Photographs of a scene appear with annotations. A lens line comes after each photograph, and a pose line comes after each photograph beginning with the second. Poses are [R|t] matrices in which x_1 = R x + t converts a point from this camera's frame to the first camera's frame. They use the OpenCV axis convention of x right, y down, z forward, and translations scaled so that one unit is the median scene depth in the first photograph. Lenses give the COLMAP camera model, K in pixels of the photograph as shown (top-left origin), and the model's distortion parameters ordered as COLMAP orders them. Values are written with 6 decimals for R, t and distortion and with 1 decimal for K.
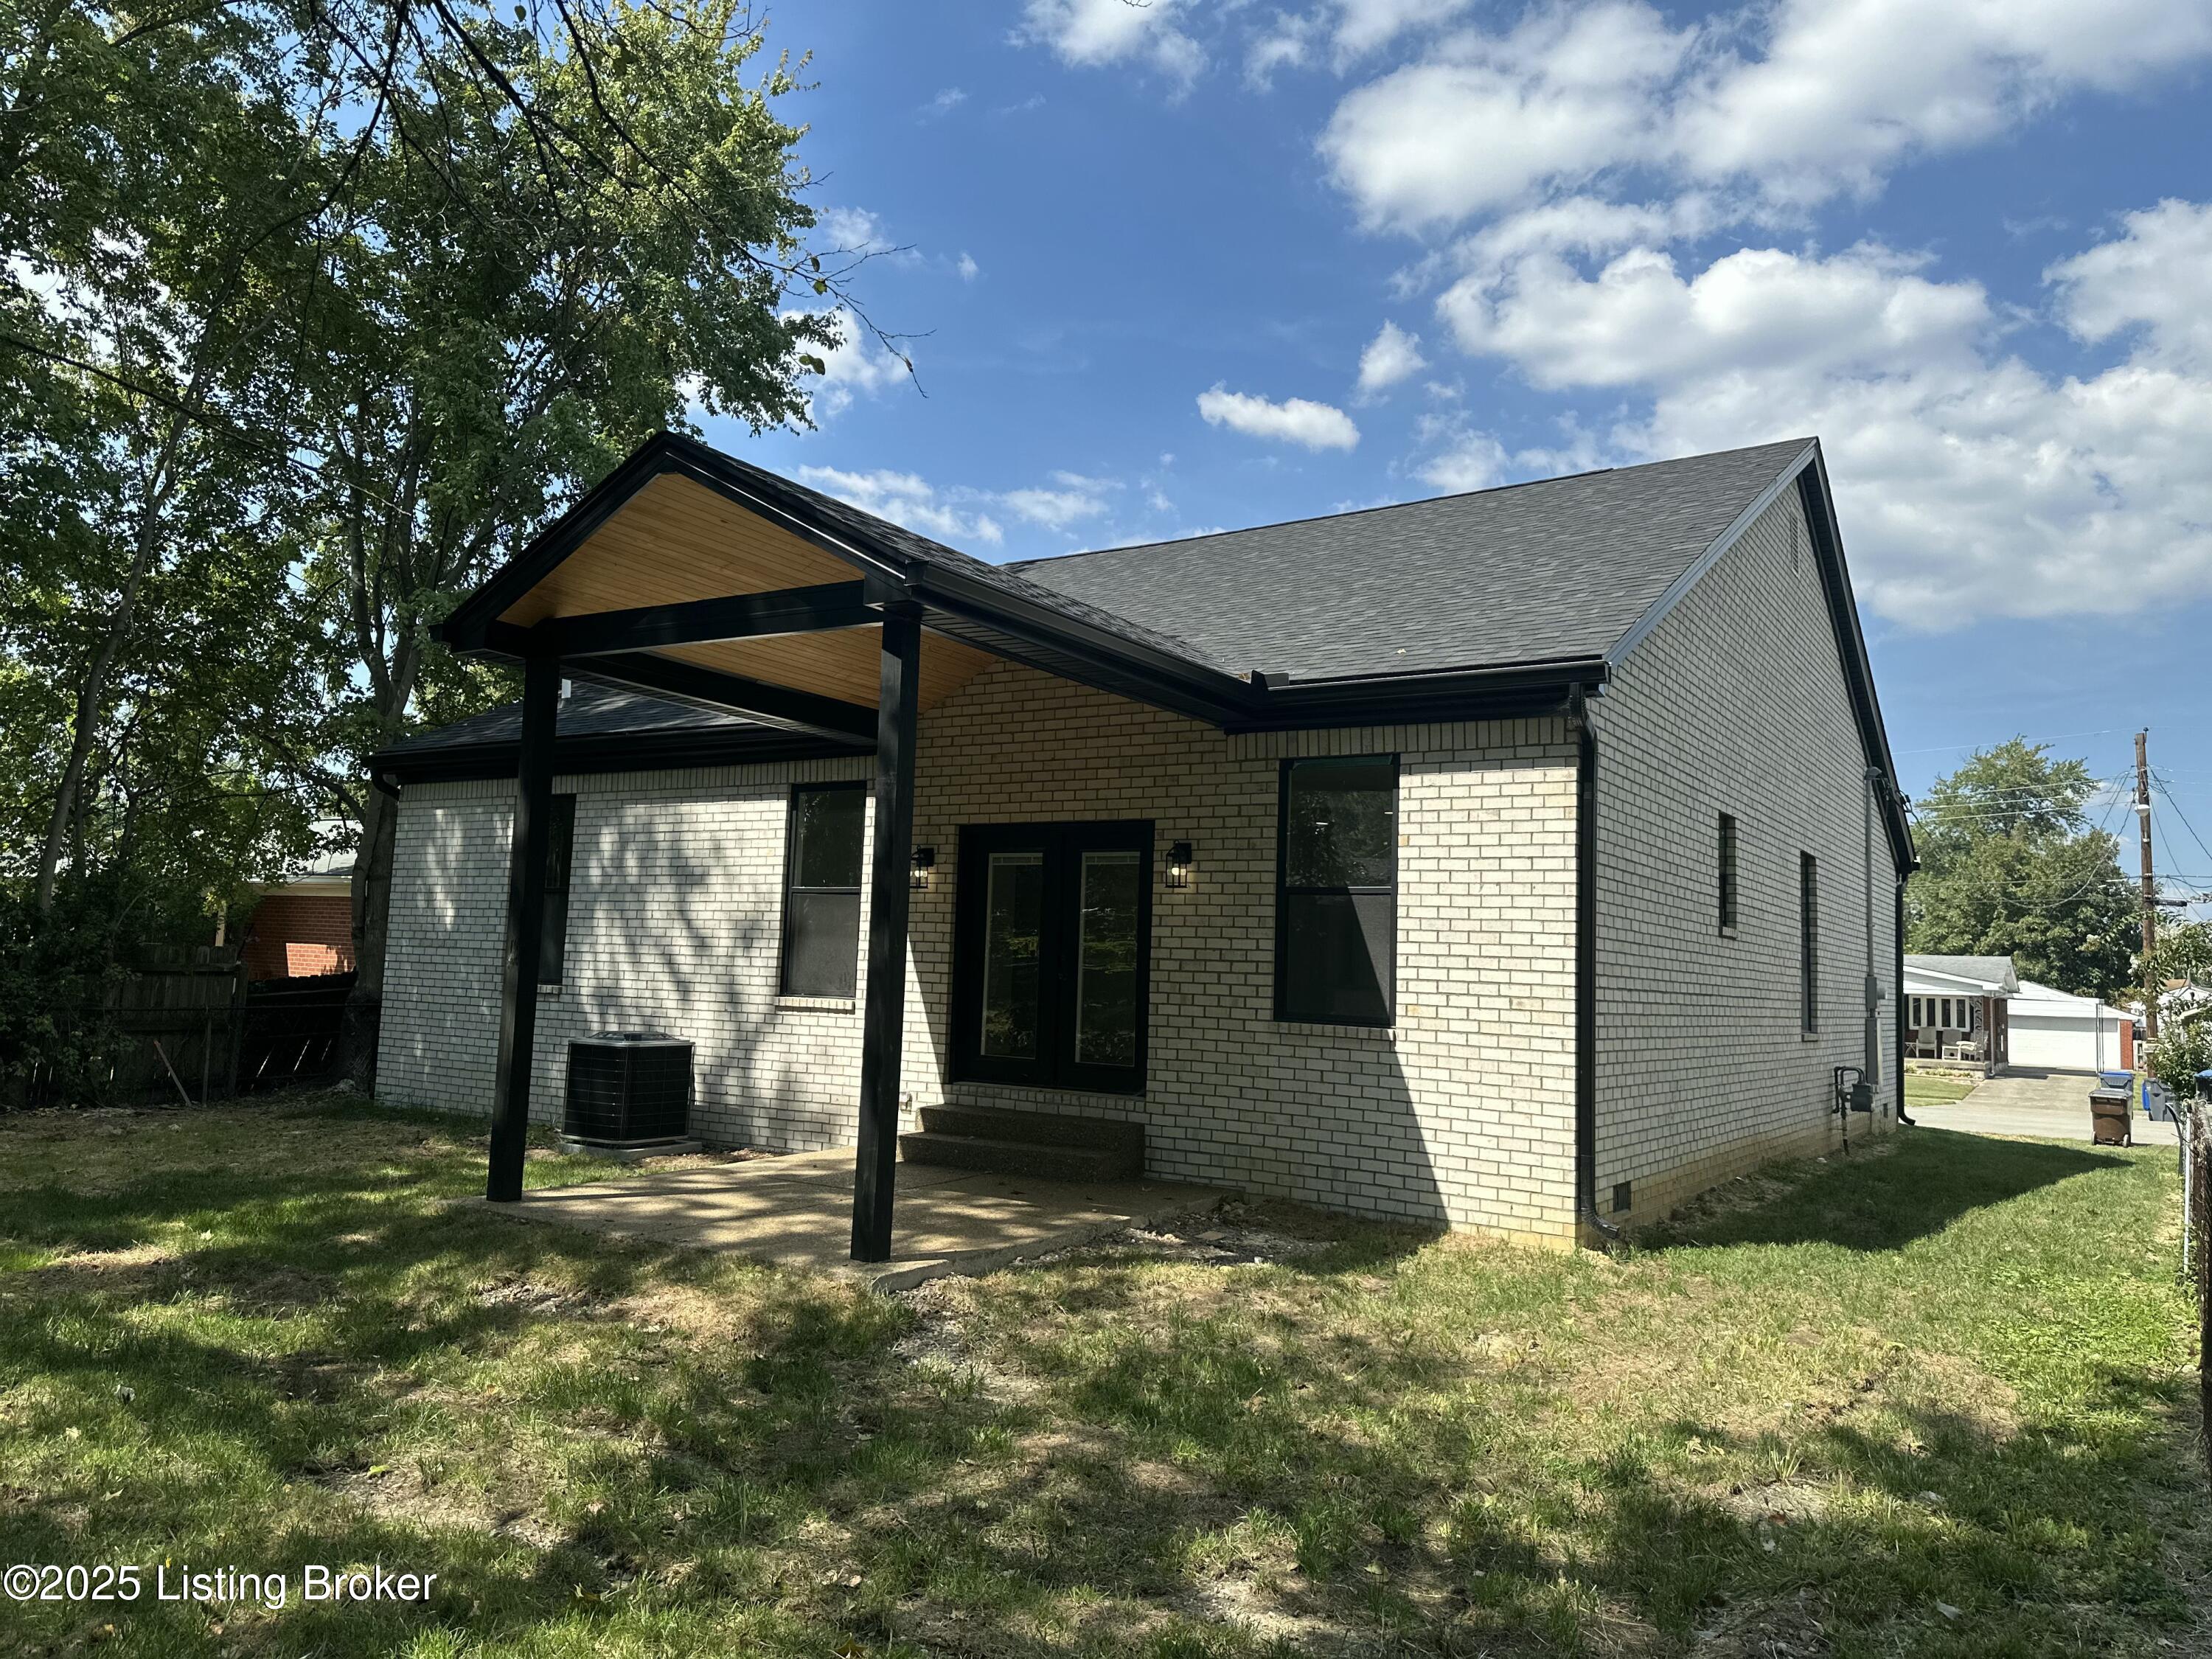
lens RADIAL K [[1552.9, 0, 1098.3], [0, 1552.9, 815.9], [0, 0, 1]] dist [0.158428, -0.121179]
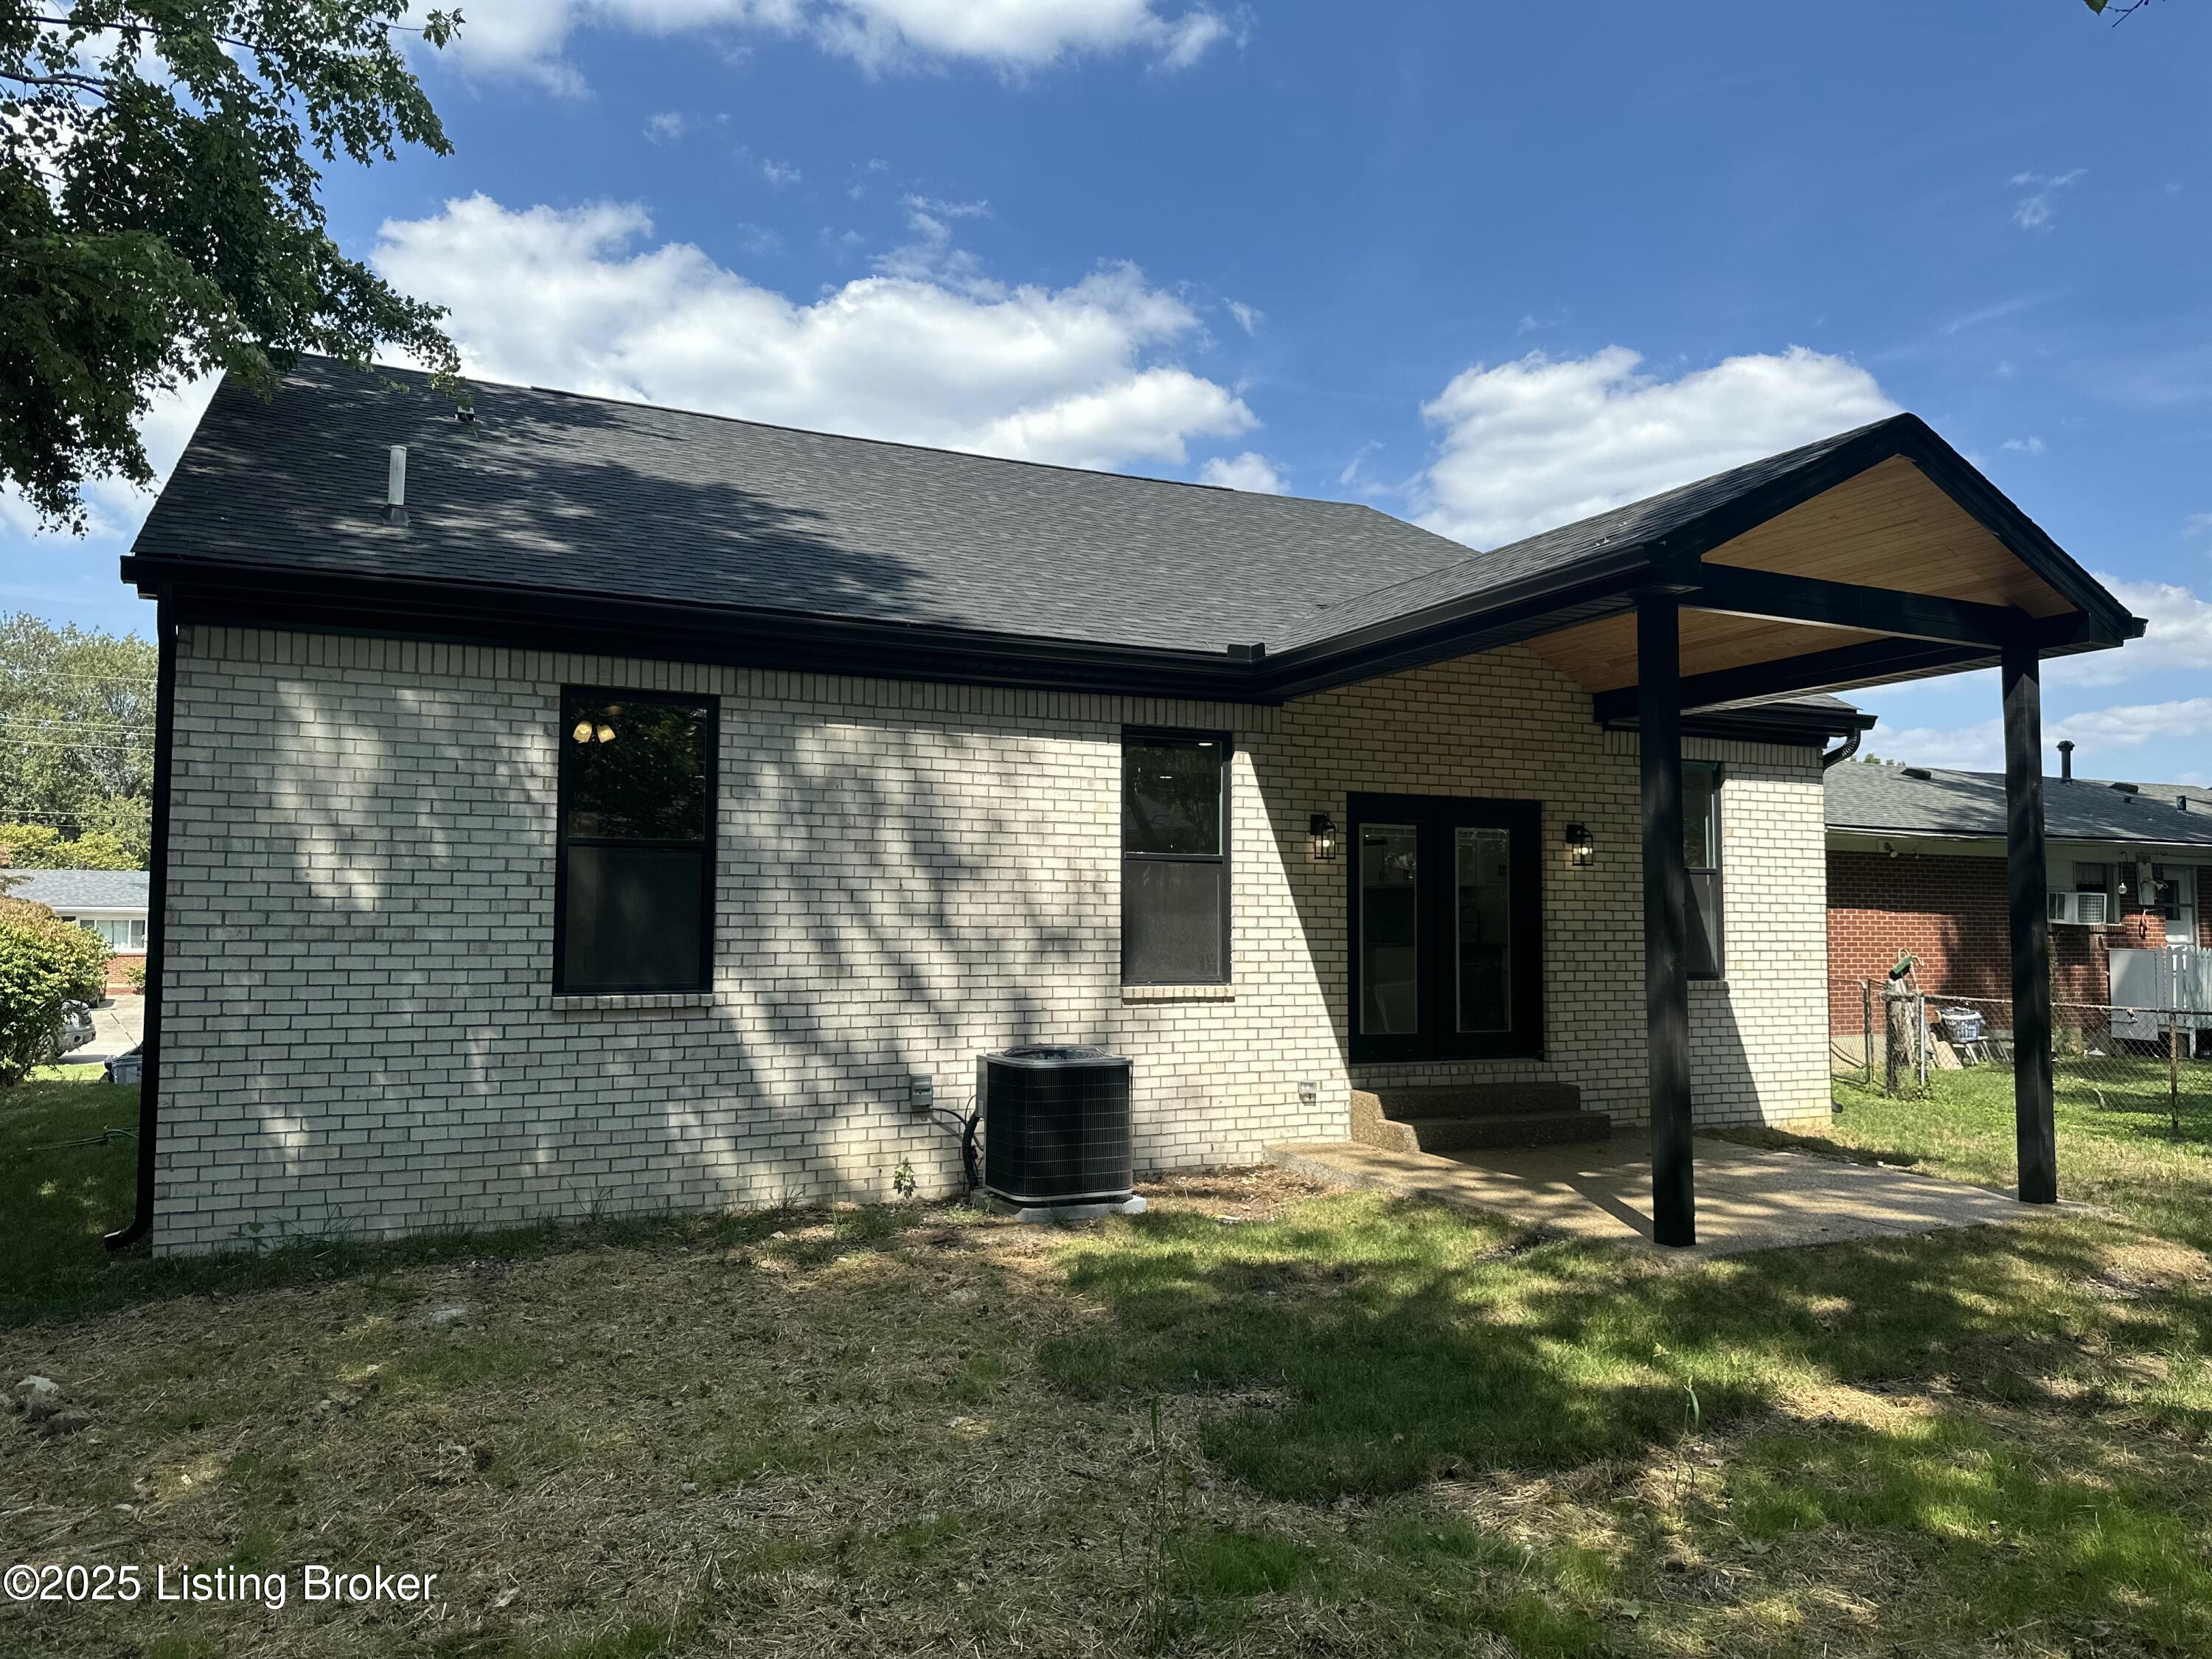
lens RADIAL K [[1578.8, 0, 1144.4], [0, 1578.8, 825.4], [0, 0, 1]] dist [0.034845, -0.034890]
pose [[0.529025, 0.022539, 0.848307, -0.966808], [-0.070928, 0.997324, 0.017734, 0.018032], [-0.845637, -0.069550, 0.529208, 0.609463]]
